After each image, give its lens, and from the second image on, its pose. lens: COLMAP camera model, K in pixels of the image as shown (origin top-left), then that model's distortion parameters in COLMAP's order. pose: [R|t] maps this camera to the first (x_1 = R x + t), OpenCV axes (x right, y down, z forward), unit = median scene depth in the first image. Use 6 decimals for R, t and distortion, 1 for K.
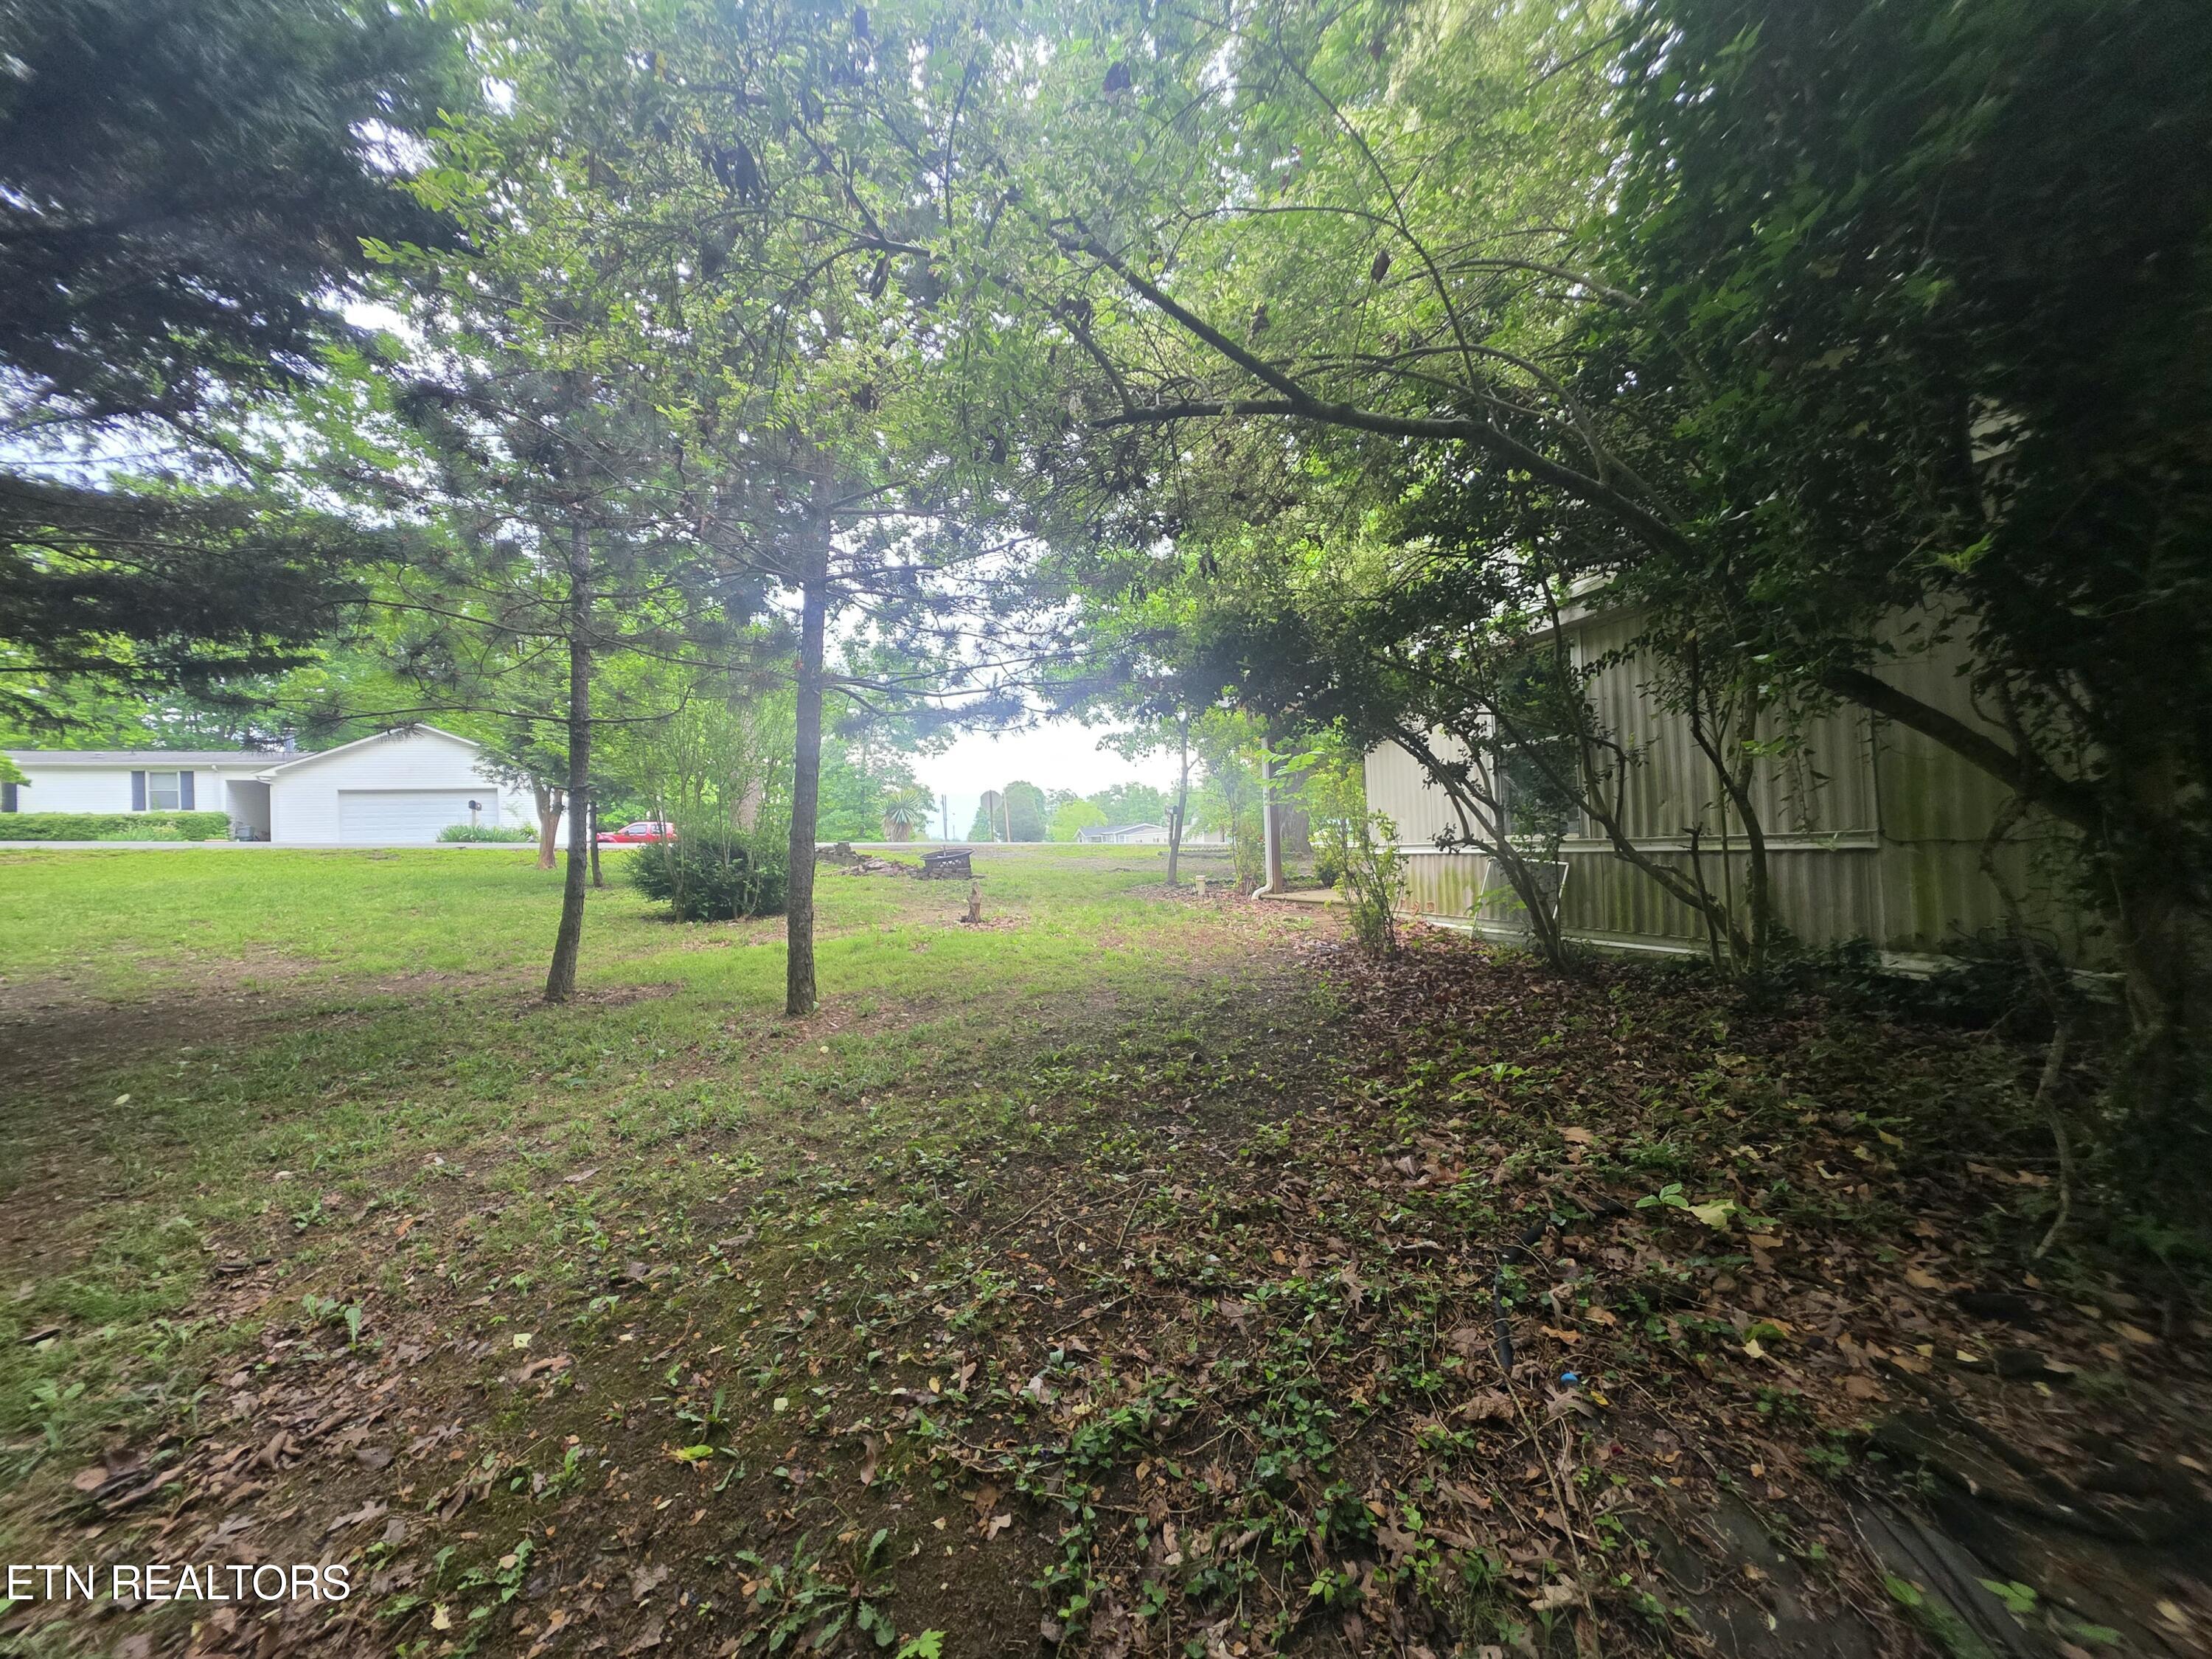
lens RADIAL K [[879.0, 0, 1121.8], [0, 879.0, 824.4], [0, 0, 1]] dist [-0.000356, 0.000690]
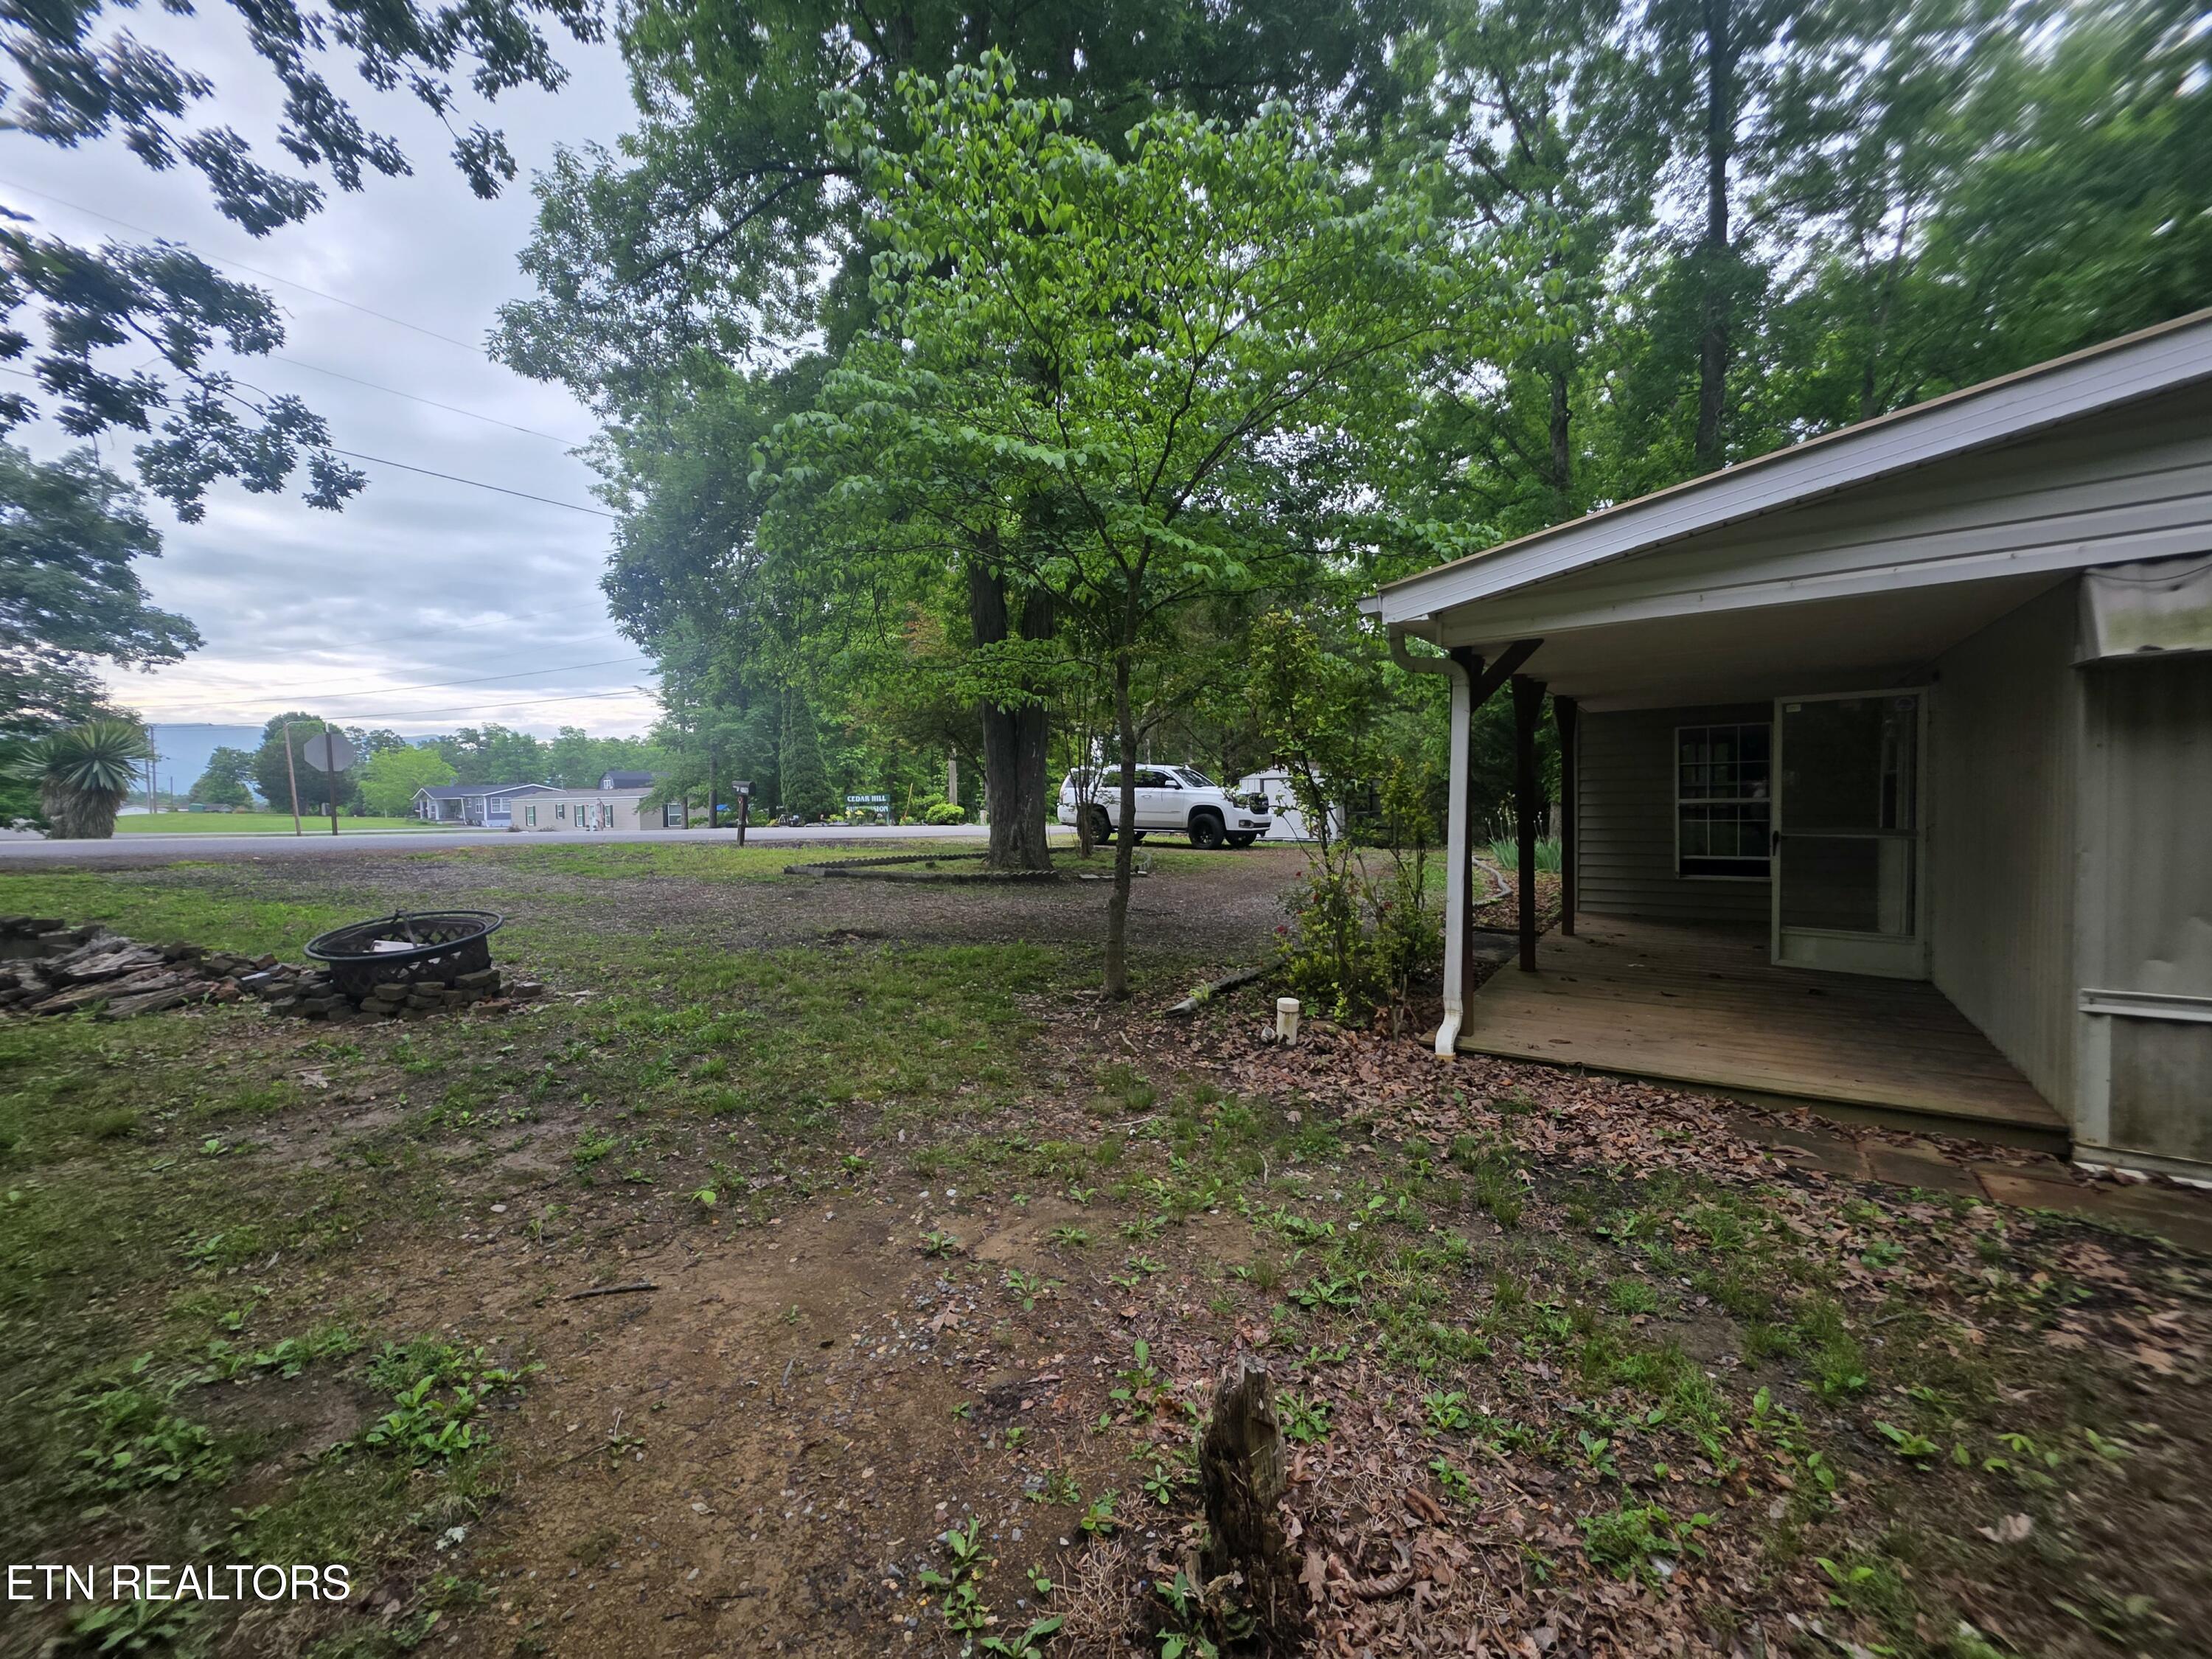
lens RADIAL K [[879.0, 0, 1113.3], [0, 879.0, 817.8], [0, 0, 1]] dist [-0.000356, 0.000690]
pose [[0.800740, -0.000802, 0.599011, -0.725231], [-0.021347, 0.999326, 0.029875, -0.102430], [-0.598631, -0.036709, 0.800183, 2.074936]]
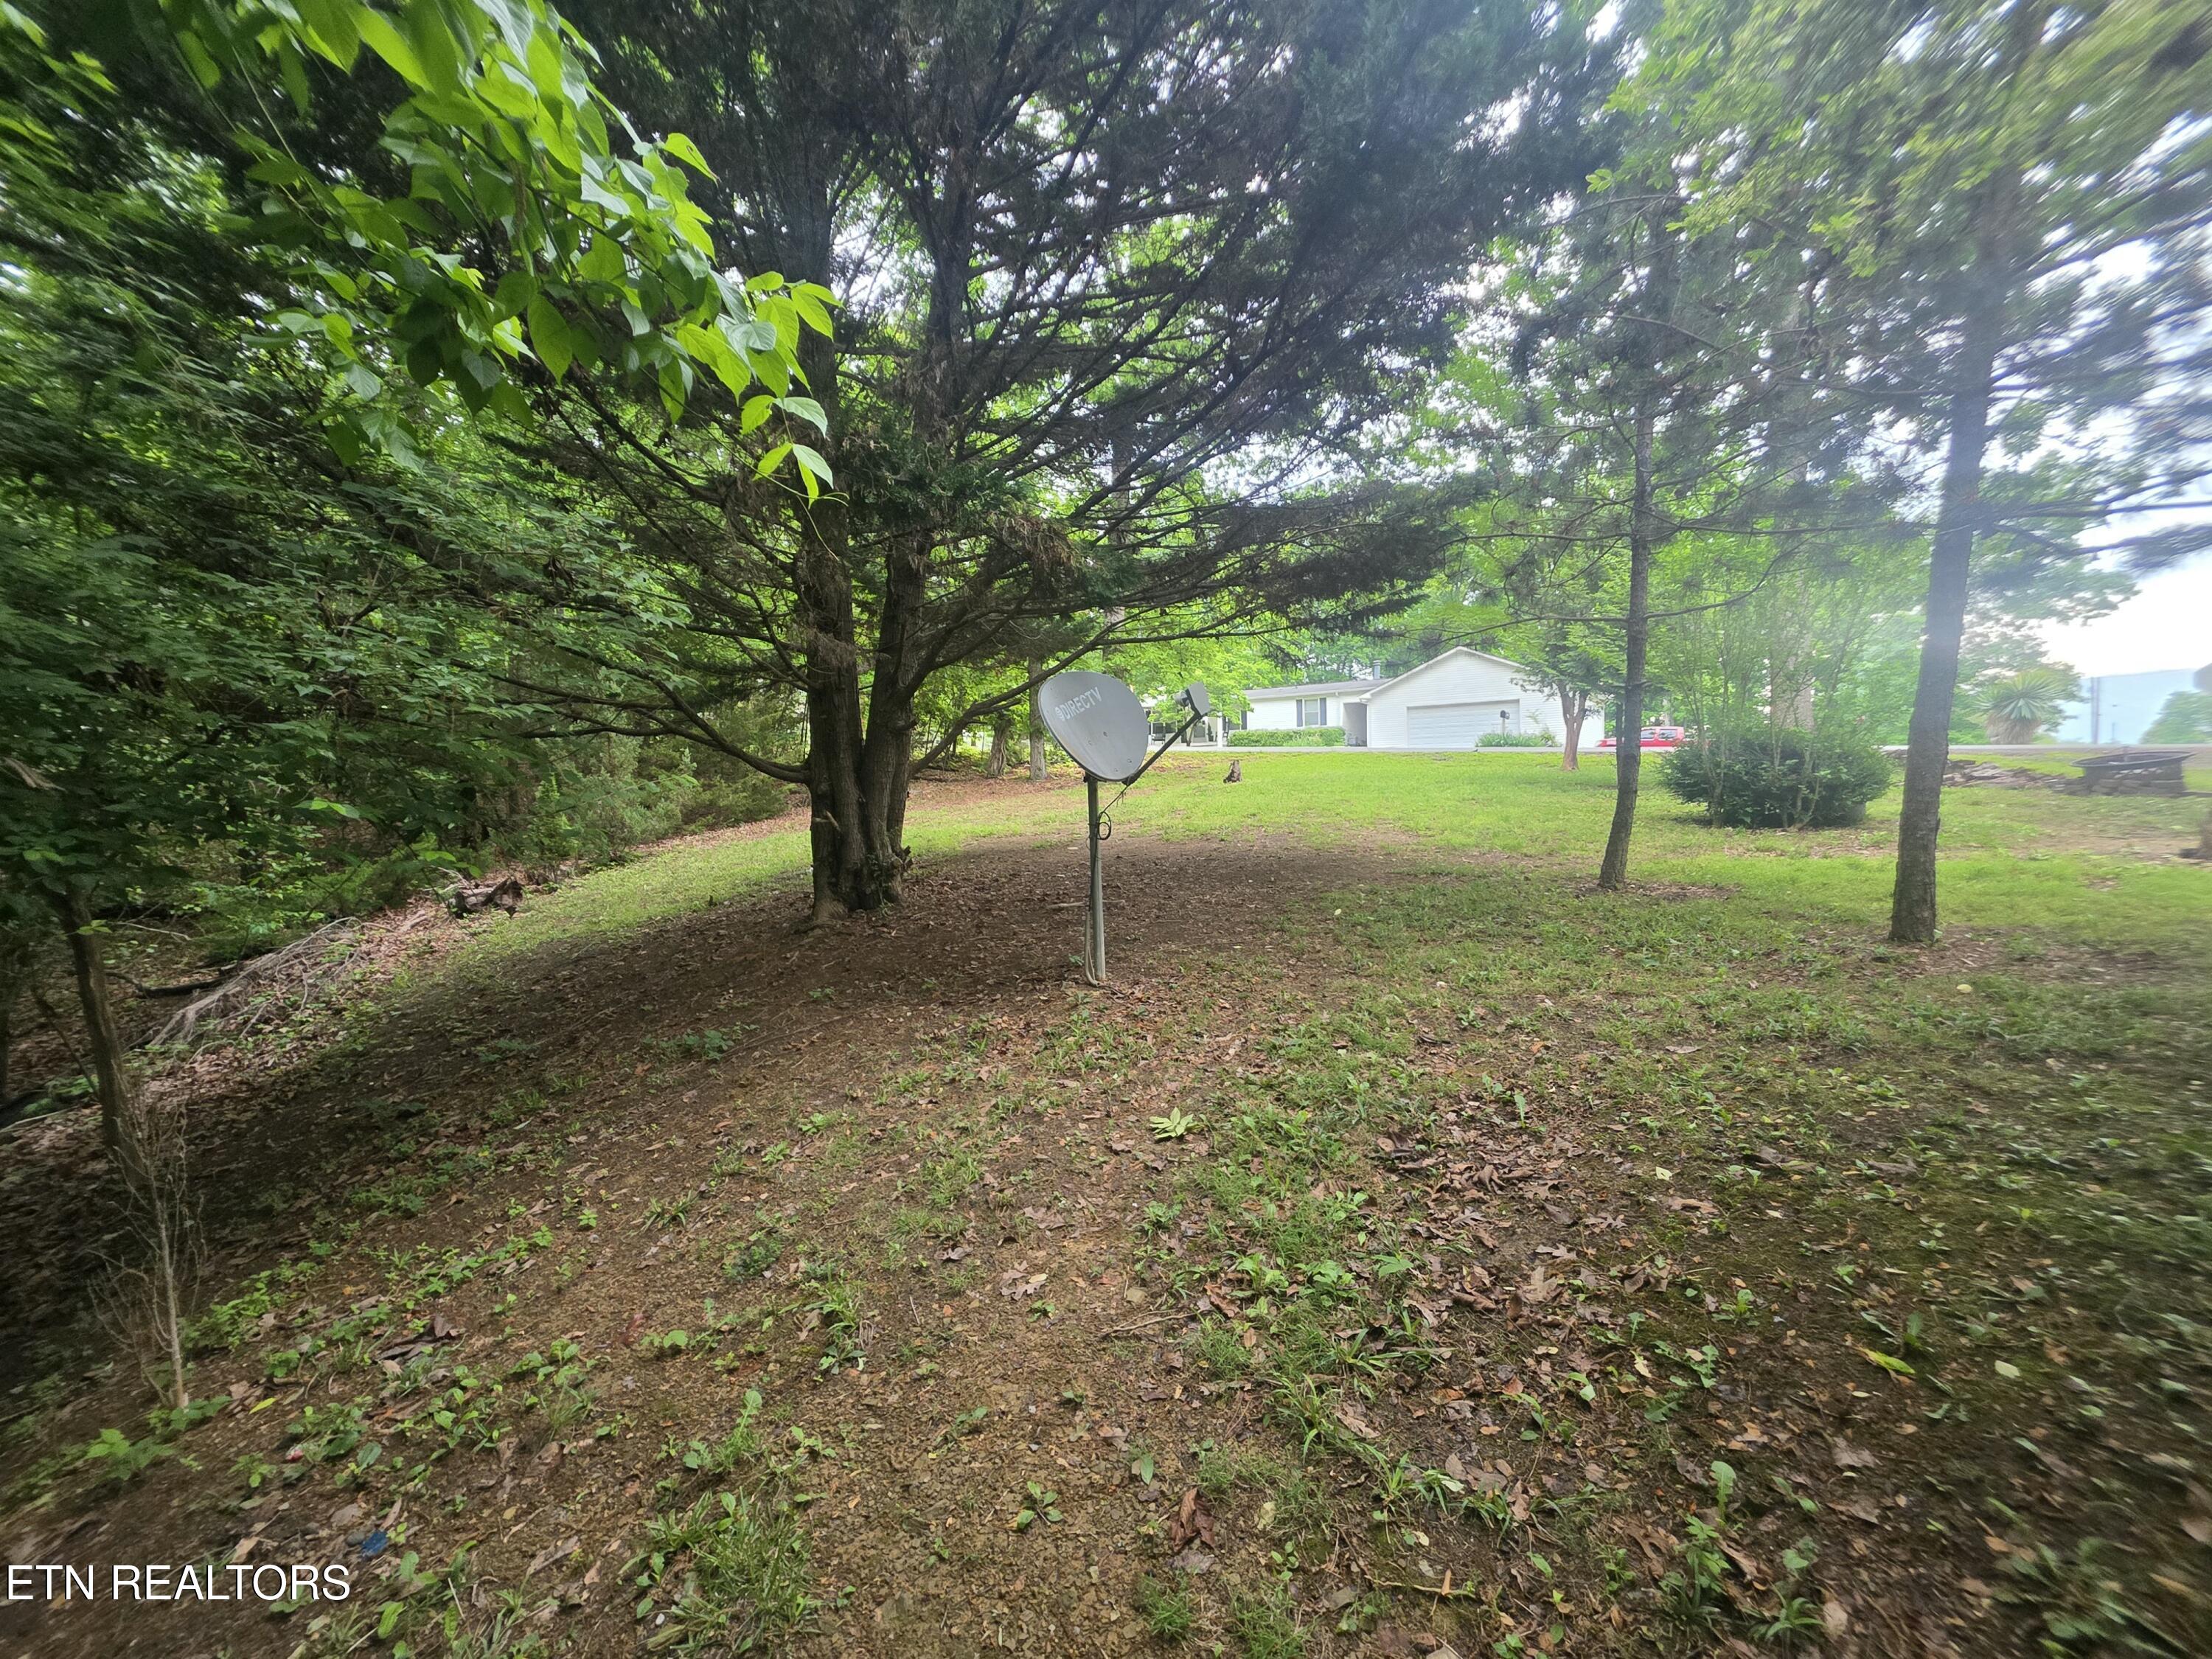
lens RADIAL K [[879.0, 0, 1118.6], [0, 879.0, 822.4], [0, 0, 1]] dist [-0.000356, 0.000690]
pose [[0.515823, 0.067179, -0.854057, -0.095946], [0.020092, 0.995698, 0.090455, 0.027660], [0.856460, -0.063818, 0.512254, -0.090844]]
